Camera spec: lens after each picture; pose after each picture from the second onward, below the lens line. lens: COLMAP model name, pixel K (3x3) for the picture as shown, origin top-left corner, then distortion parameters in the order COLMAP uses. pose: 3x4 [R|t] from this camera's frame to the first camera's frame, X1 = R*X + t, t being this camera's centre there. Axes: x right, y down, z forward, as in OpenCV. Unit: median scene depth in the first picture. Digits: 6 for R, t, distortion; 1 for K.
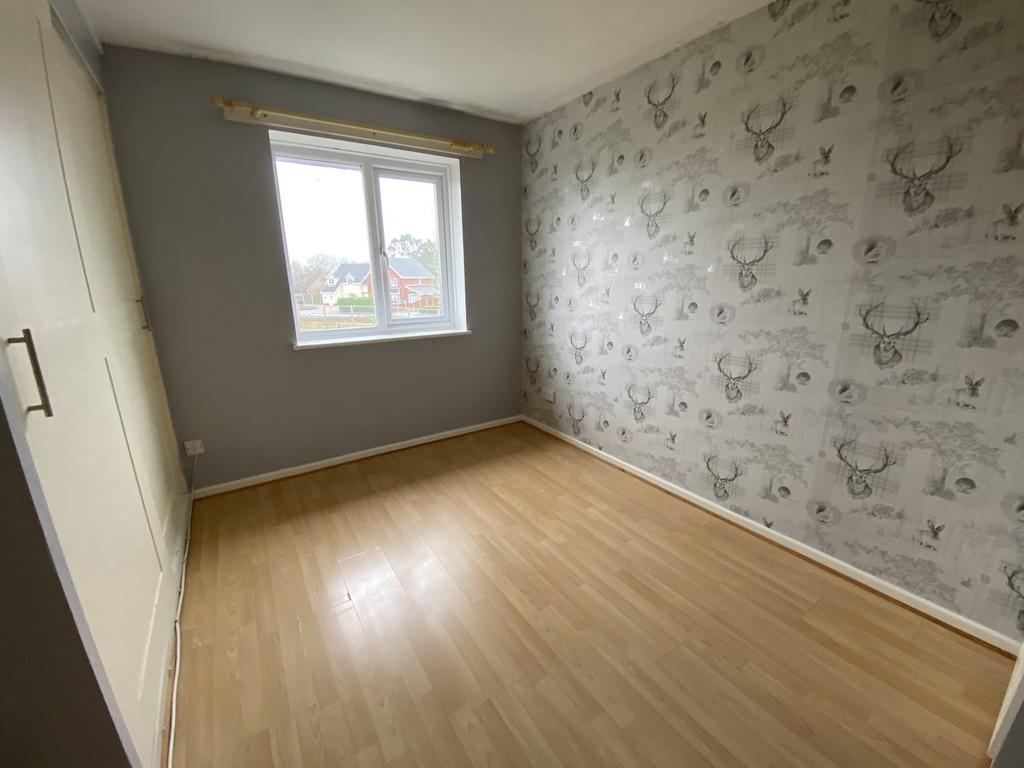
lens RADIAL K [[416.1, 0, 512.0], [0, 416.1, 384.0], [0, 0, 1]] dist [0.000087, -0.000019]
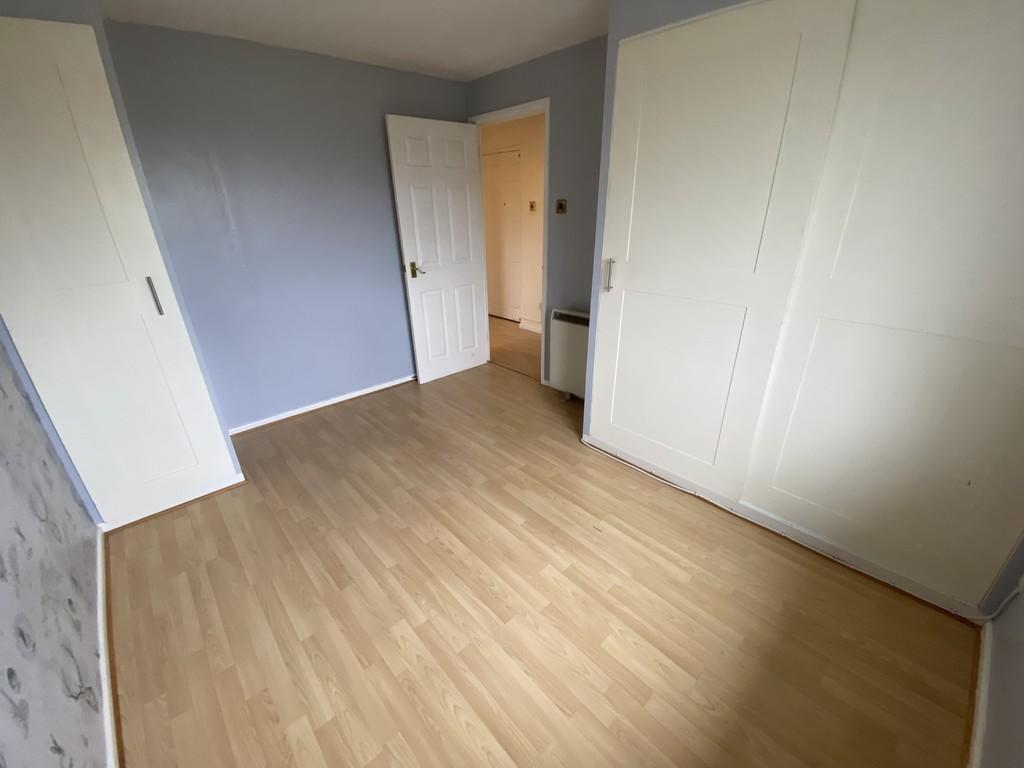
lens RADIAL K [[420.0, 0, 512.0], [0, 420.0, 384.0], [0, 0, 1]] dist [0.000695, -0.000099]
pose [[-0.987075, 0.087858, -0.134026, -0.026938], [-0.013067, 0.789416, 0.613719, -0.533898], [0.159723, 0.607538, -0.778066, 1.612630]]
